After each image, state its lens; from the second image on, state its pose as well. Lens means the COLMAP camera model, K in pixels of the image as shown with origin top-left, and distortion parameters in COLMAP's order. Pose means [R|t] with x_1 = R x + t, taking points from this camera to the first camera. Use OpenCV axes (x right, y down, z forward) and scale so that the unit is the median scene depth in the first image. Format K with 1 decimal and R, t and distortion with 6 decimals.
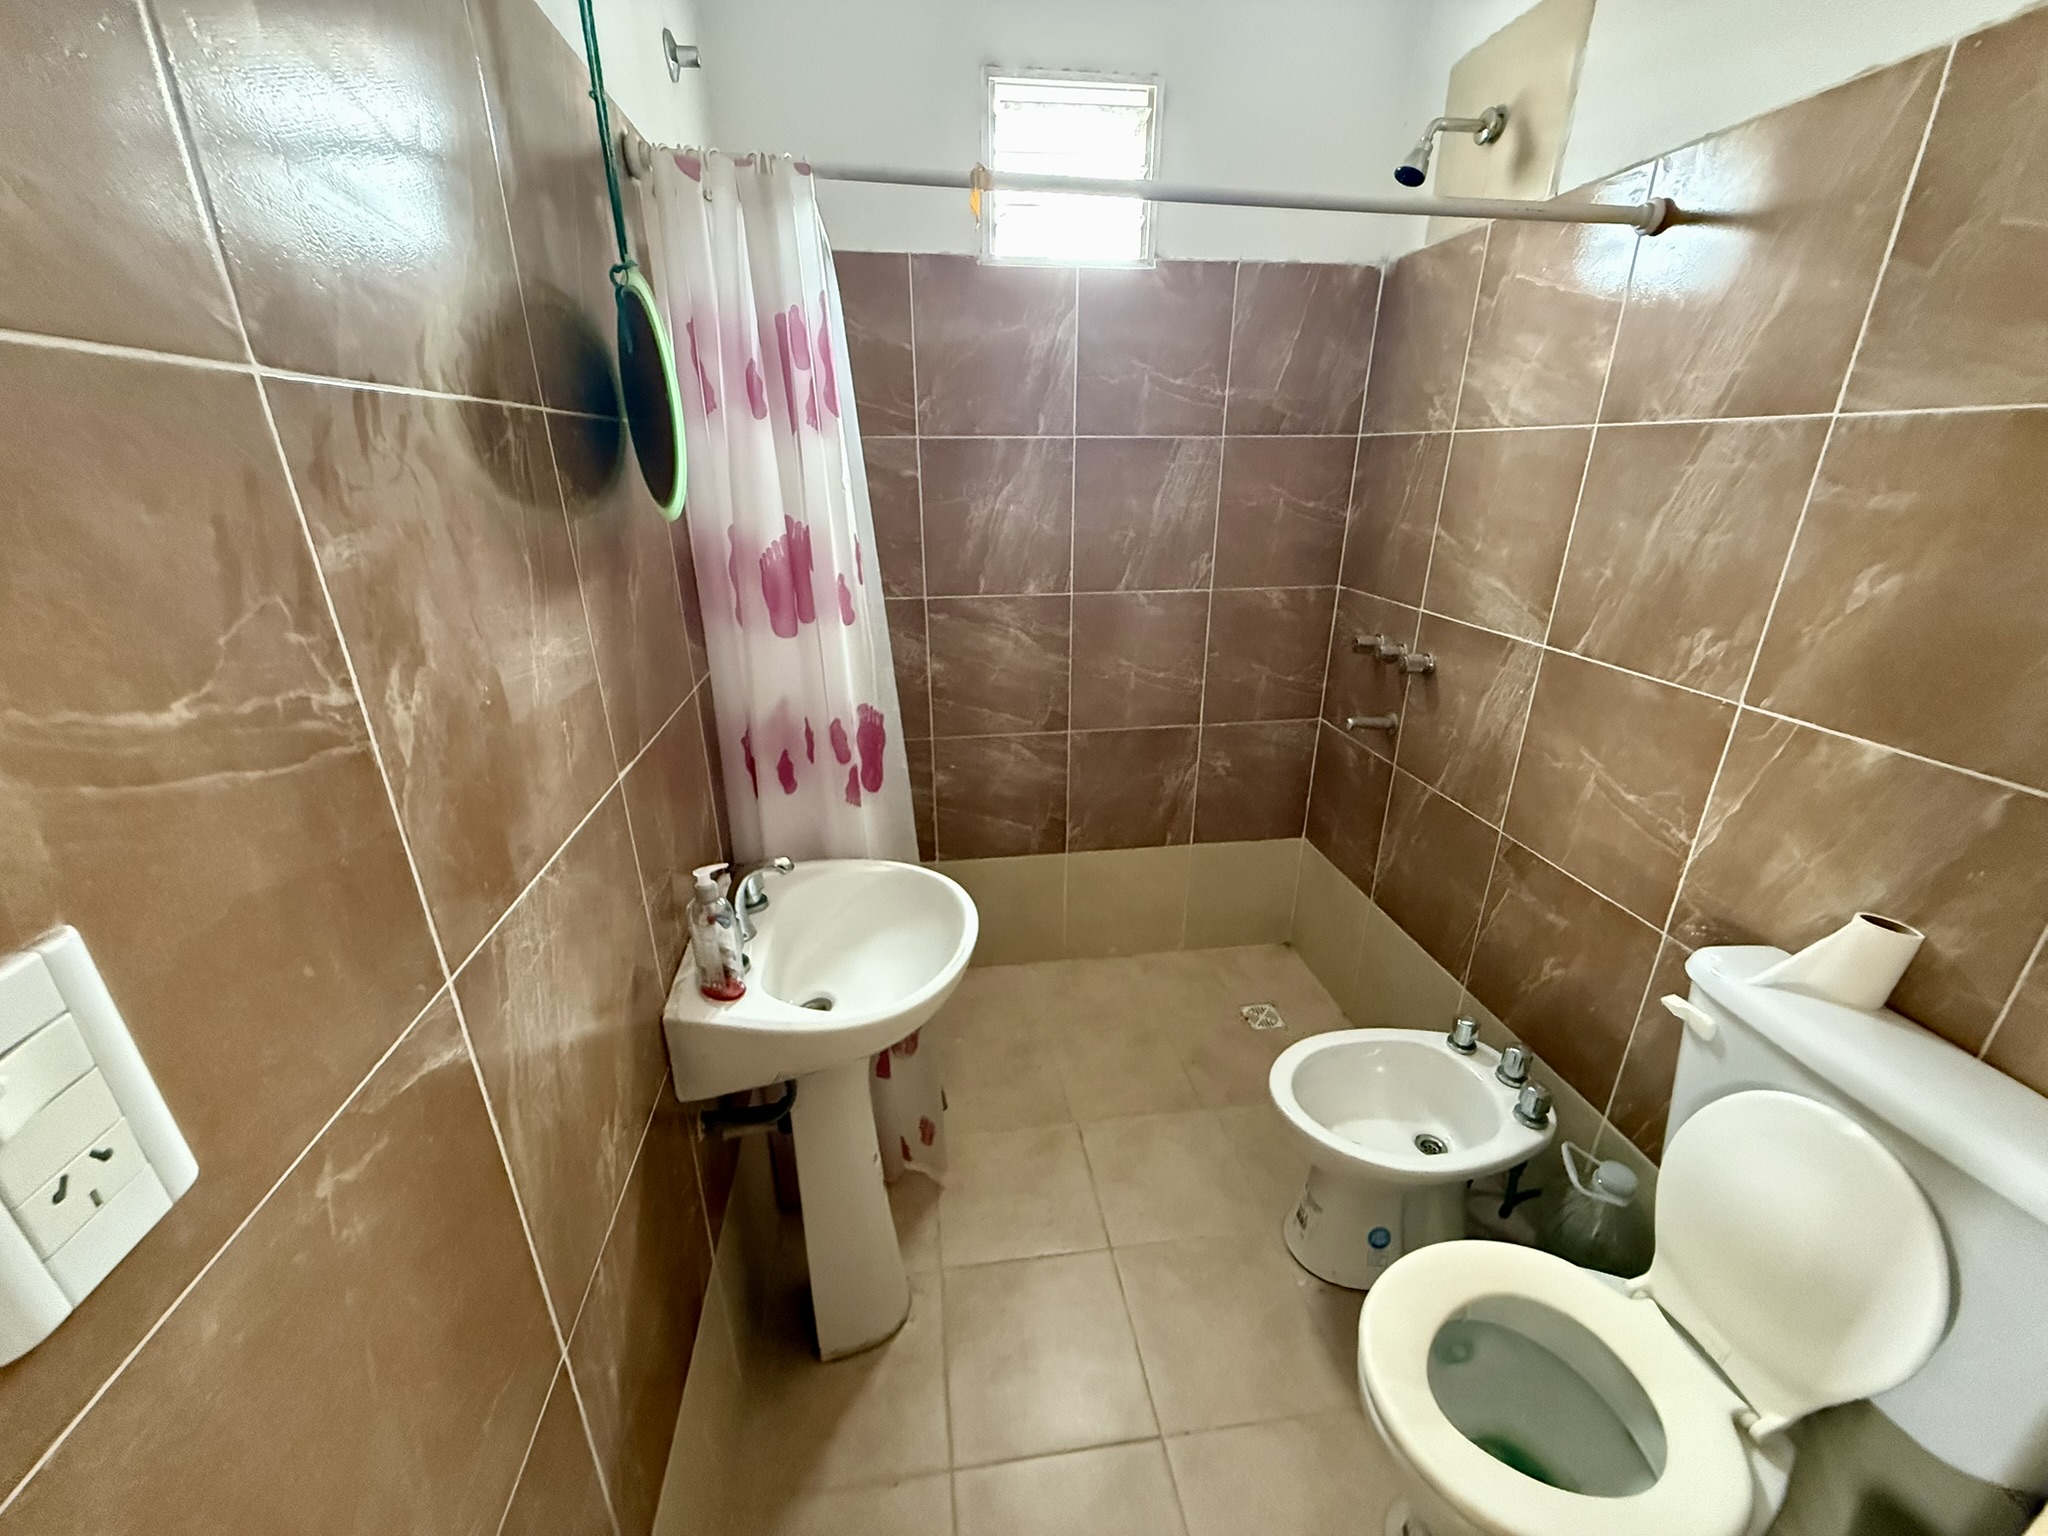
lens RADIAL K [[805.2, 0, 1024.0], [0, 805.2, 768.0], [0, 0, 1]] dist [-0.004394, 0.000010]
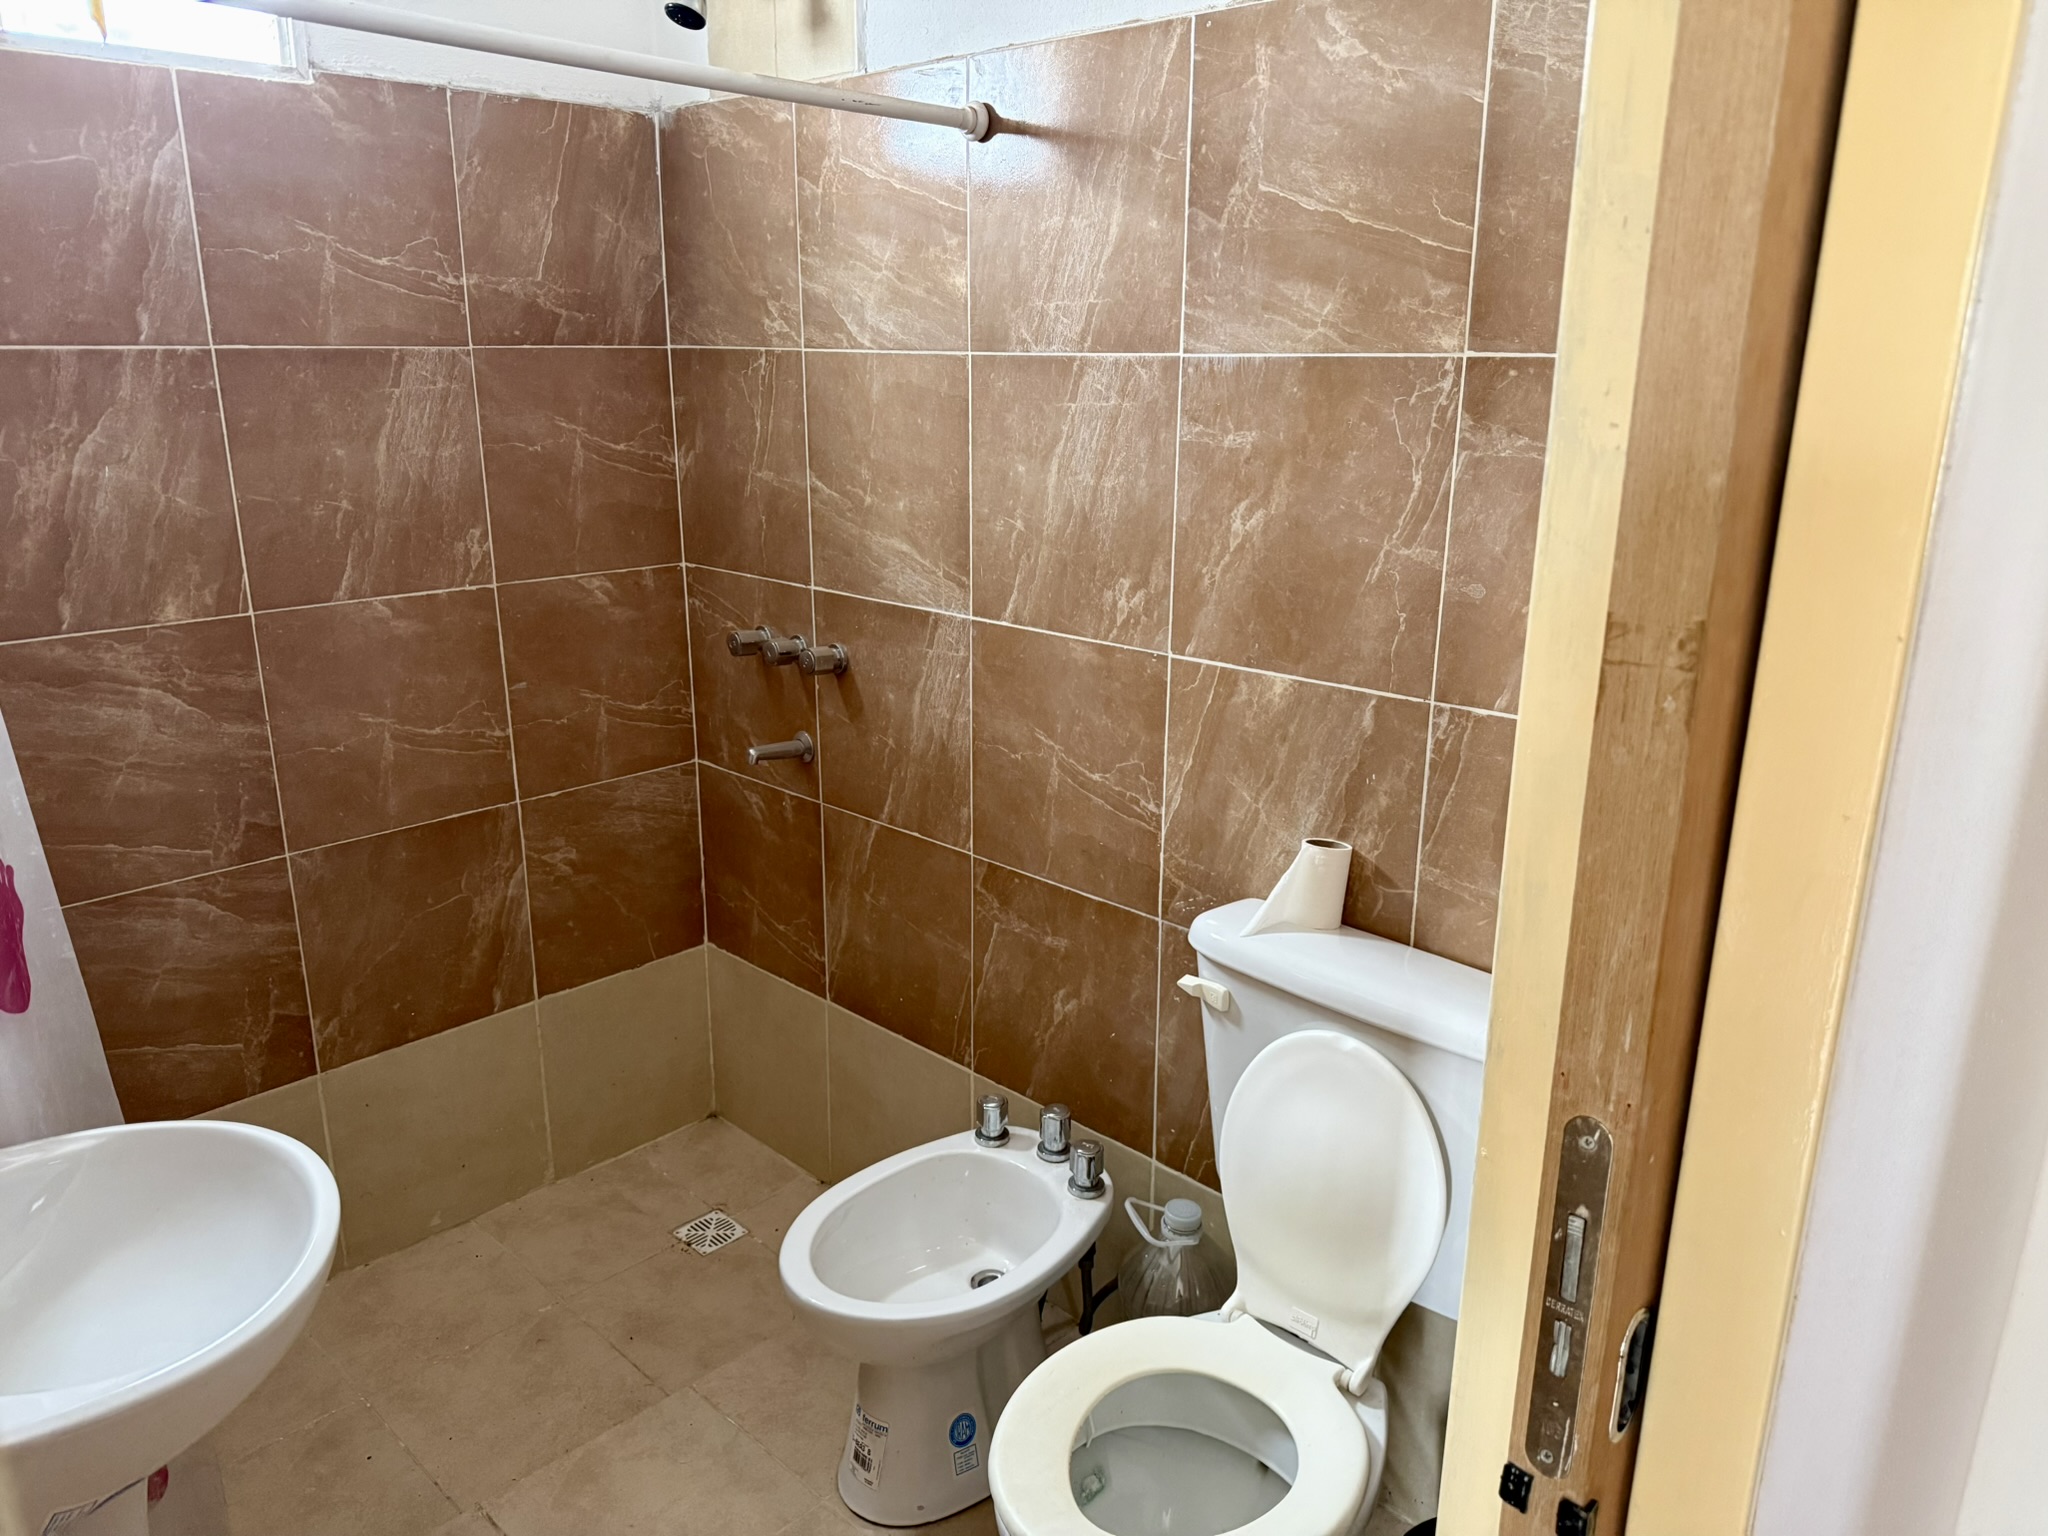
lens RADIAL K [[1424.2, 0, 1024.0], [0, 1424.2, 768.0], [0, 0, 1]] dist [0.105827, -0.150382]
pose [[0.785846, -0.167268, 0.595371, -0.180718], [0.214773, 0.976621, -0.009105, 0.020670], [-0.579930, 0.135025, 0.803399, -0.157038]]
